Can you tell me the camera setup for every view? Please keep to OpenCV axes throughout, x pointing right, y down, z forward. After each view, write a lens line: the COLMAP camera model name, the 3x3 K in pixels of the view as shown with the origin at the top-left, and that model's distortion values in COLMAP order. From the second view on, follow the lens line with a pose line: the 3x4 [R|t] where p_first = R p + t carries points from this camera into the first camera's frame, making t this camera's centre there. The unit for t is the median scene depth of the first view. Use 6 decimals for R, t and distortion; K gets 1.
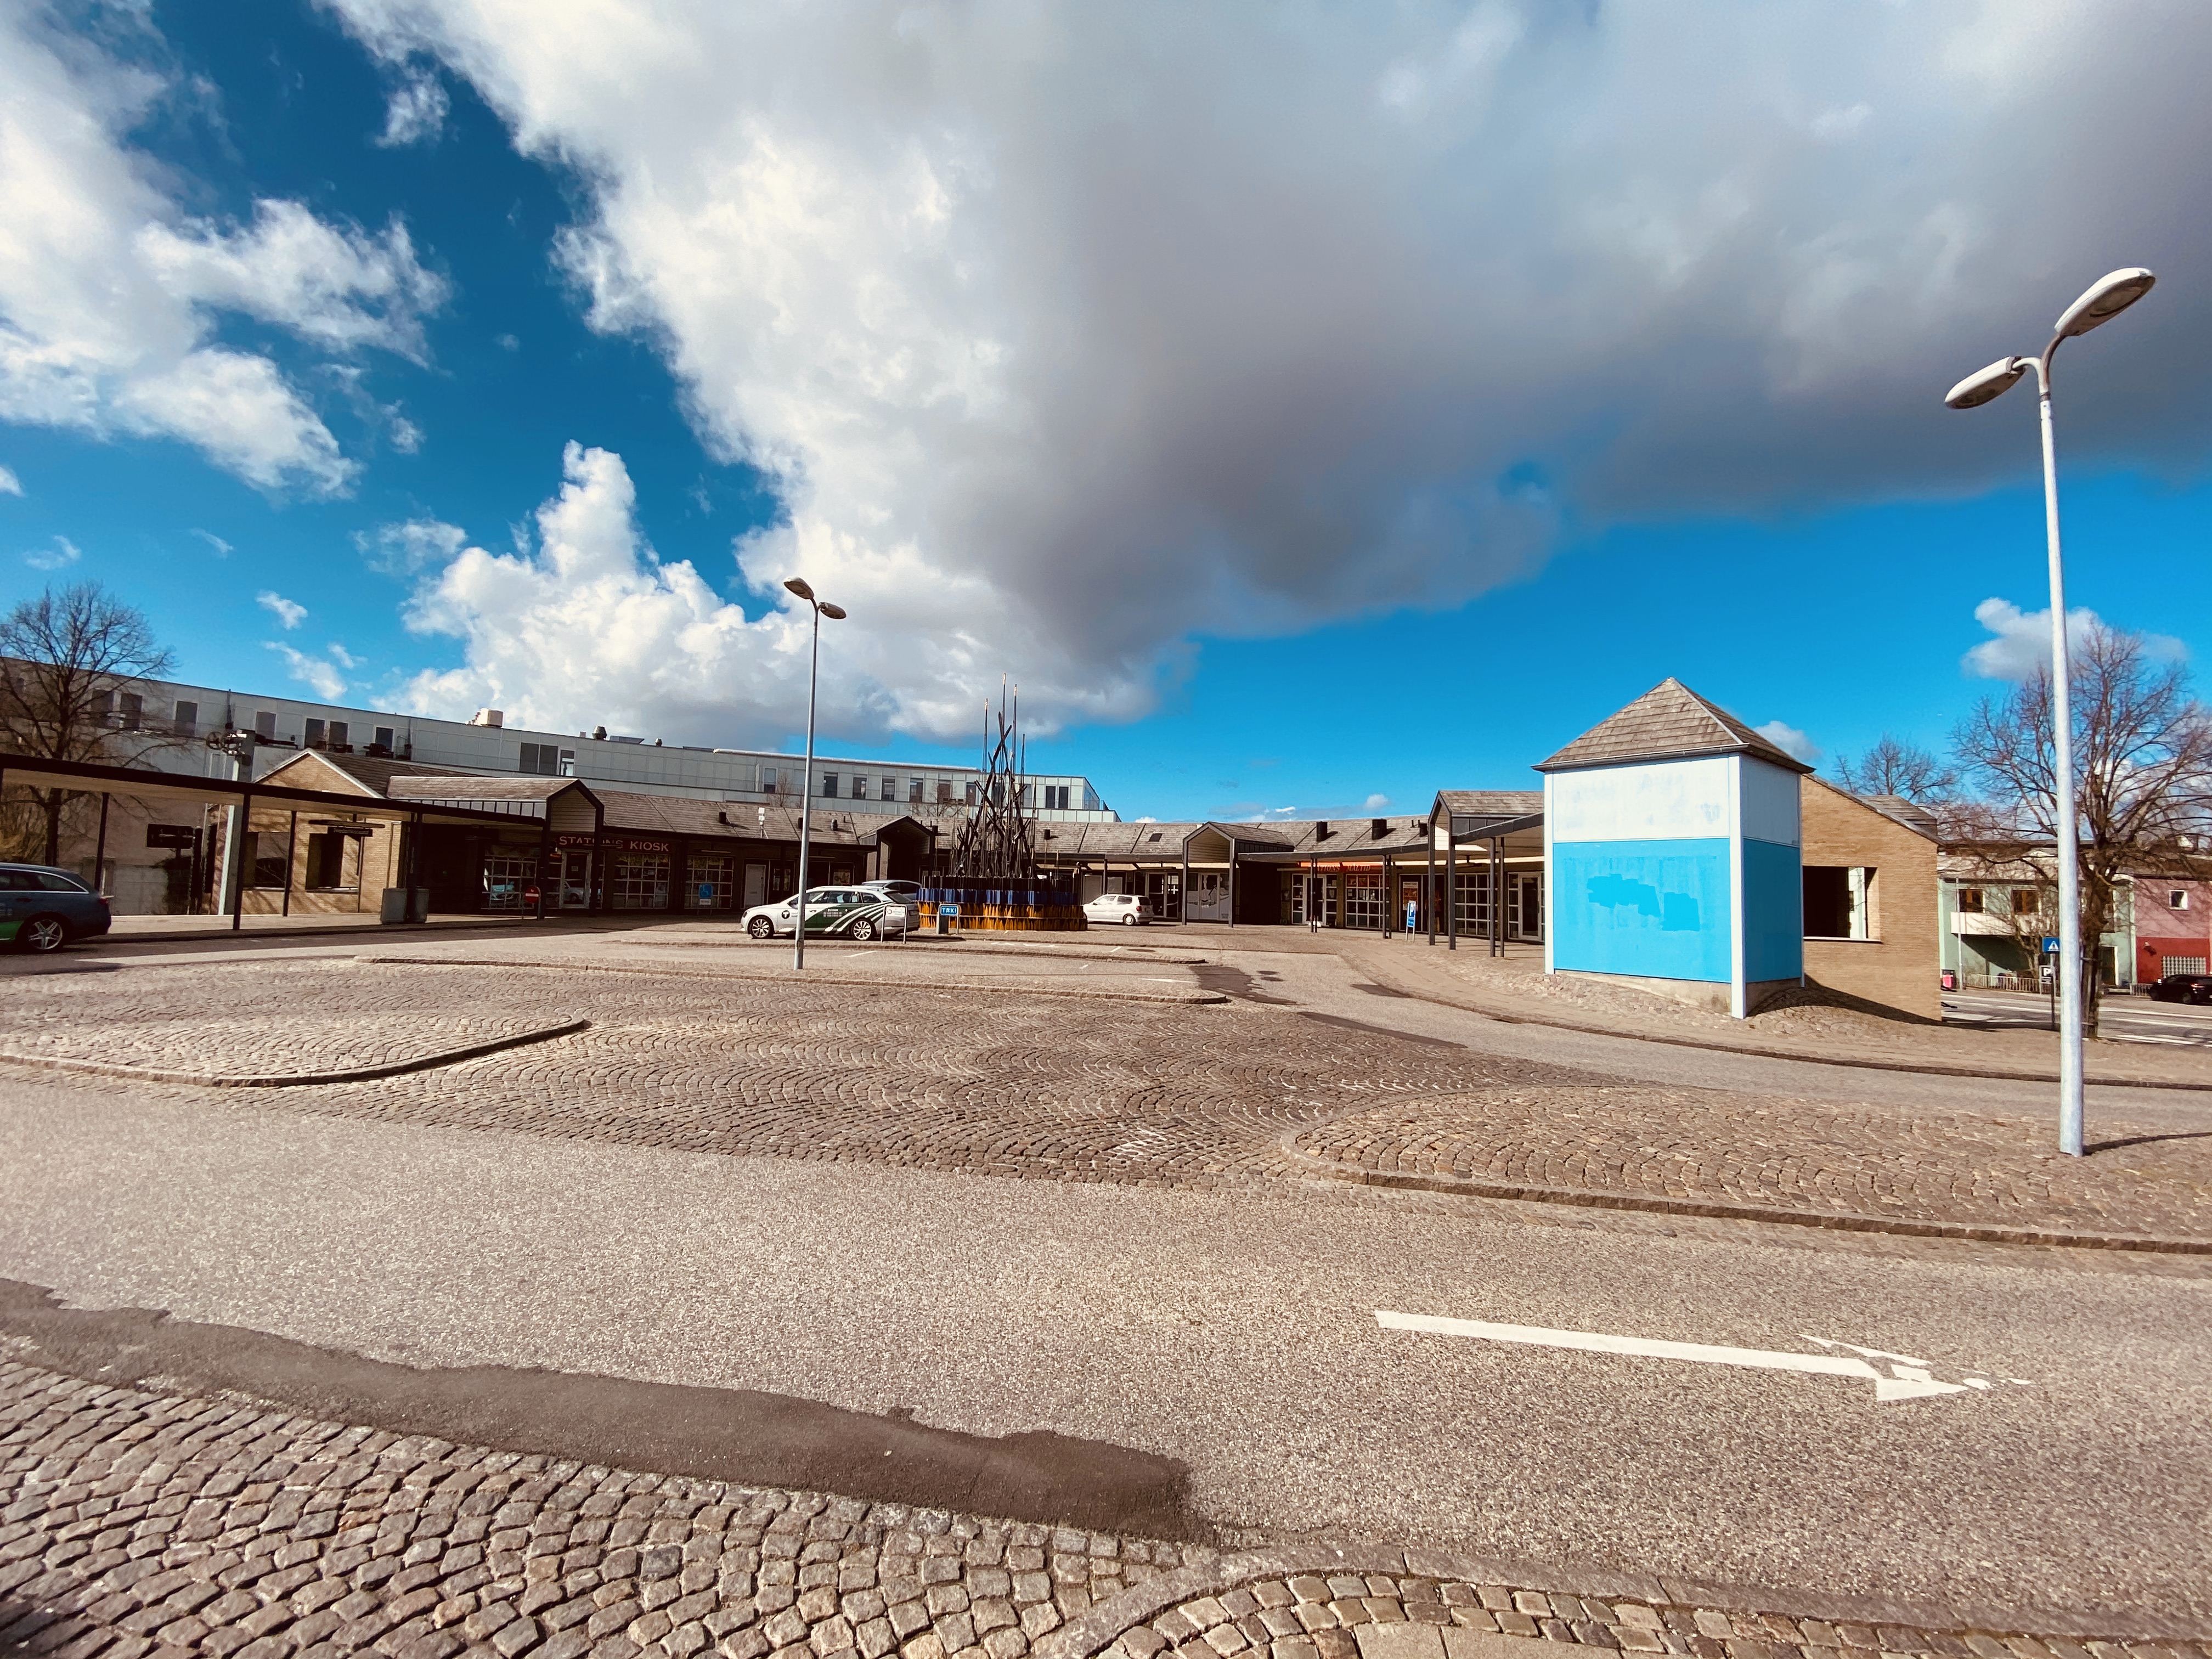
lens RADIAL K [[887.1, 0, 1115.8], [0, 887.1, 835.1], [0, 0, 1]] dist [0.029106, -0.021956]
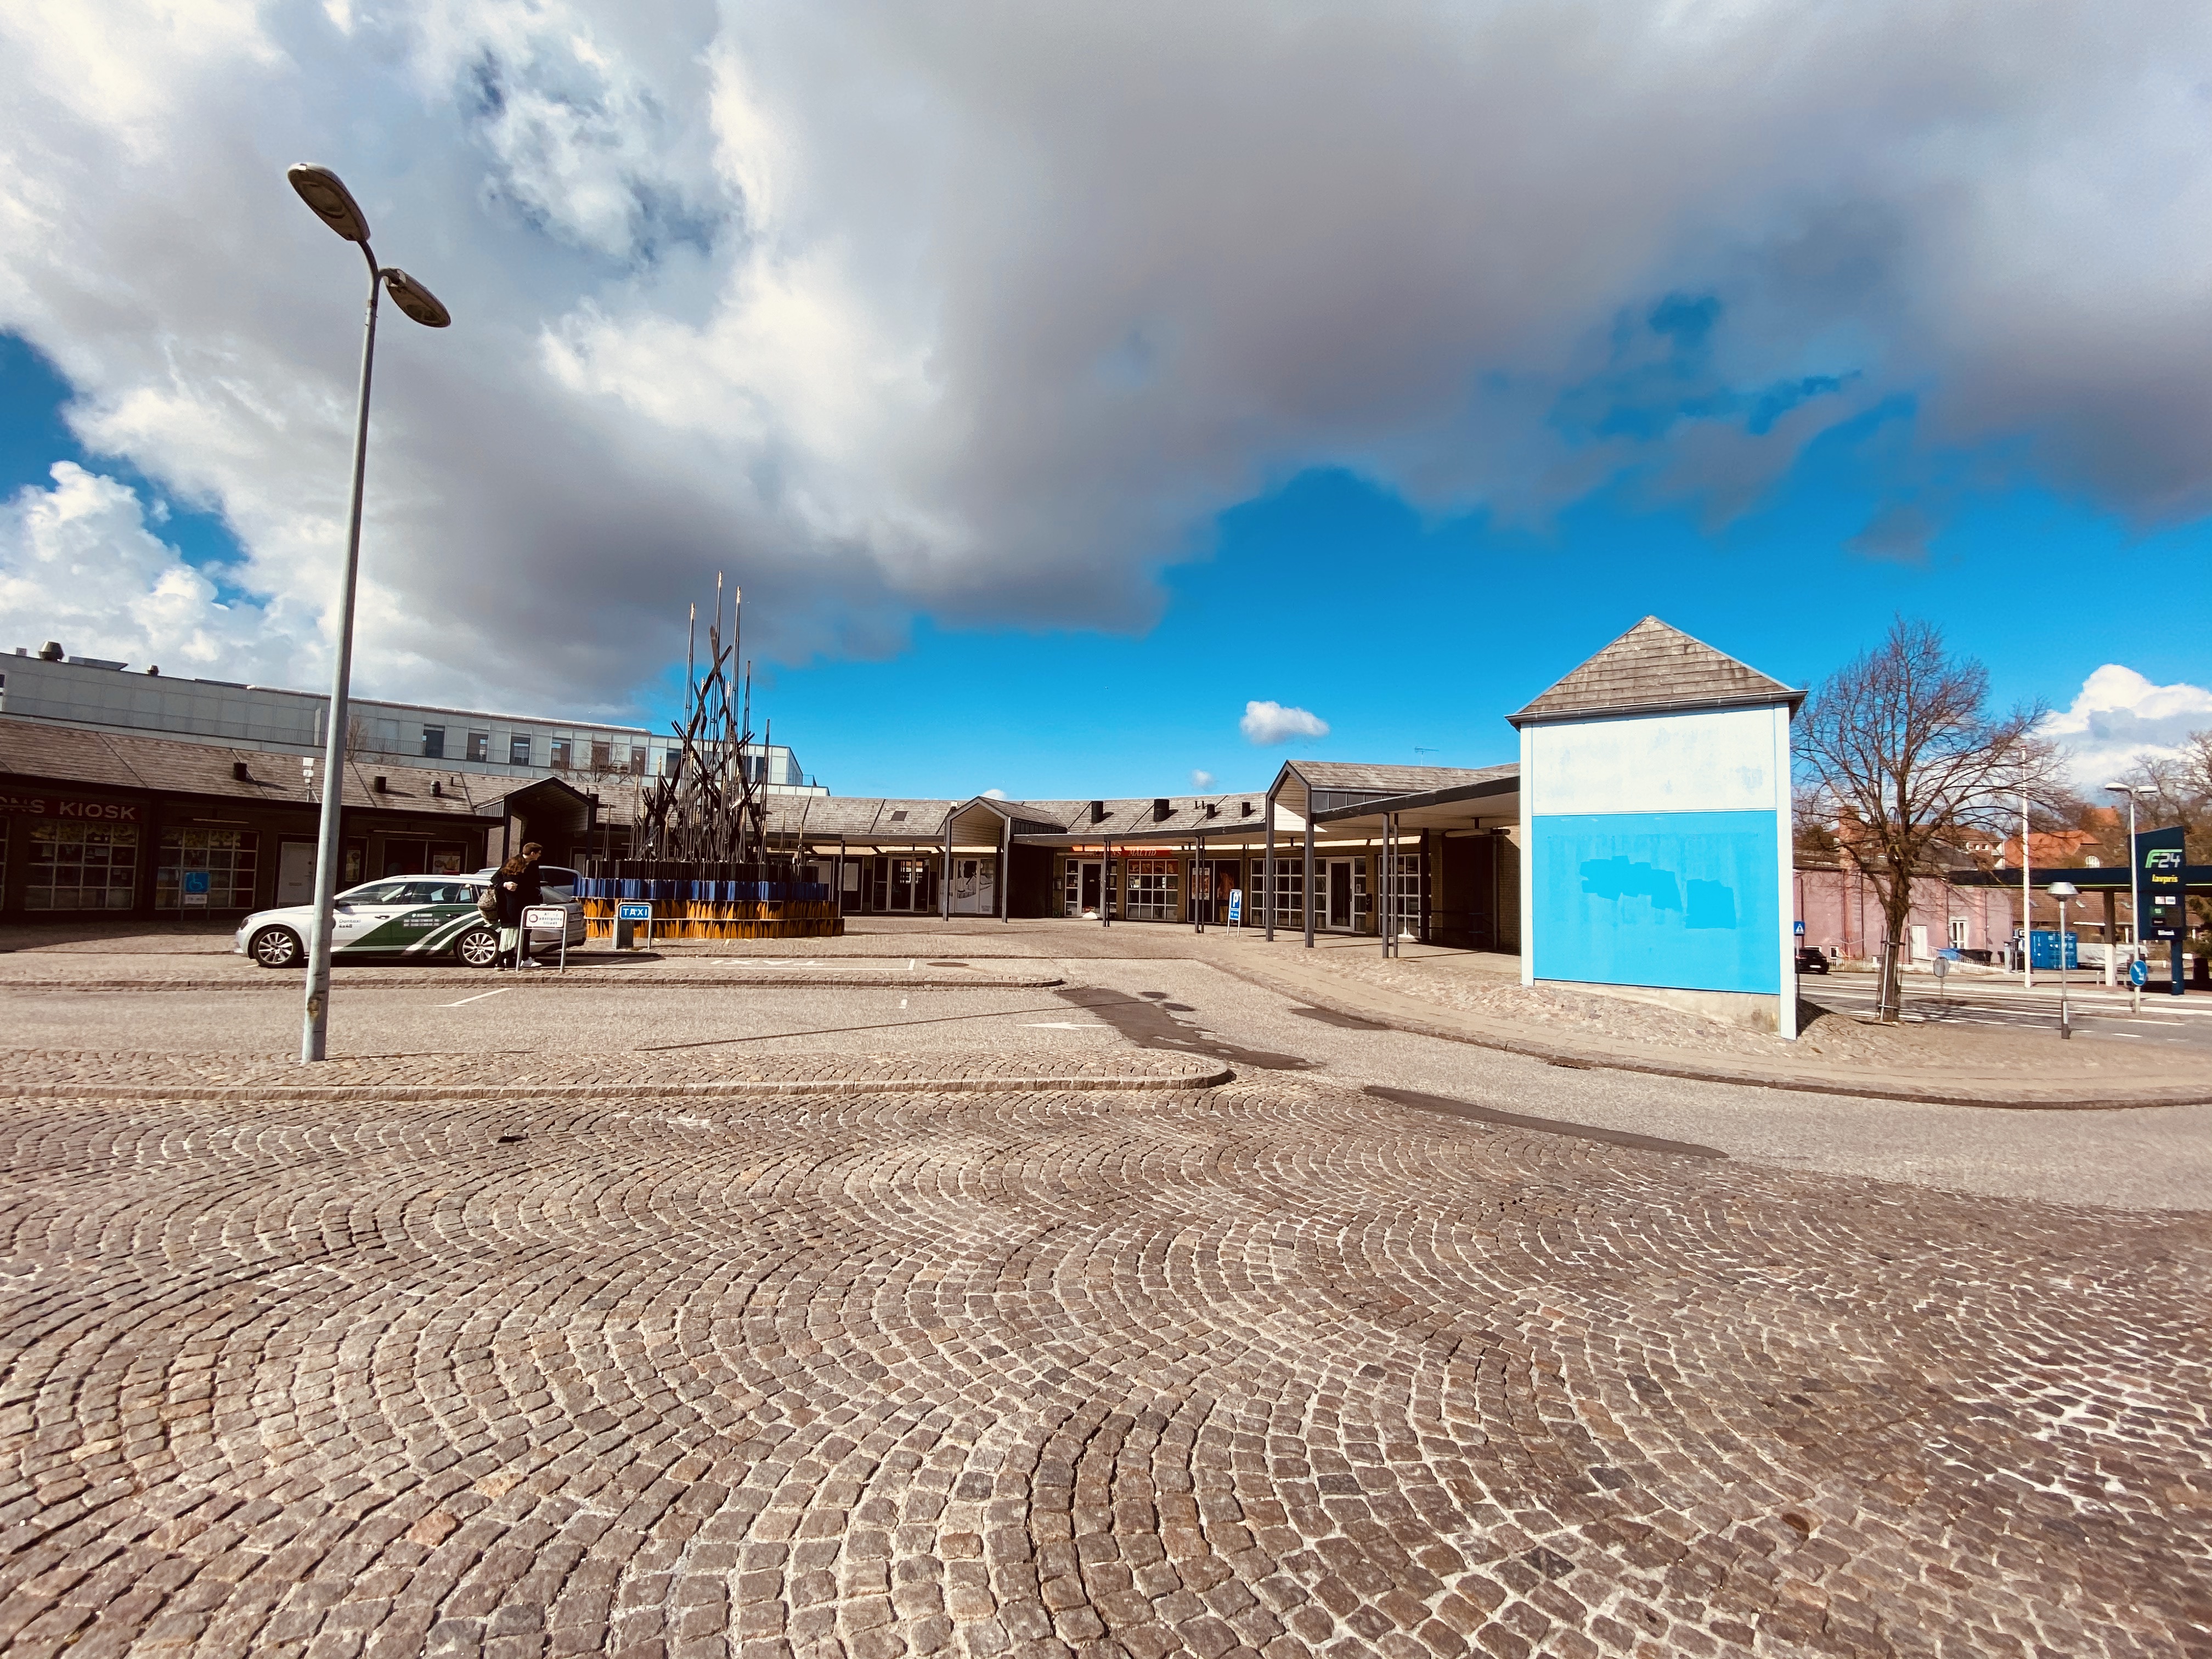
lens RADIAL K [[885.0, 0, 1111.8], [0, 885.0, 840.2], [0, 0, 1]] dist [0.028275, -0.033585]
pose [[0.943385, 0.010301, 0.331541, -0.066463], [-0.016700, 0.999725, 0.016457, 0.013785], [-0.331280, -0.021062, 0.943297, 0.237582]]
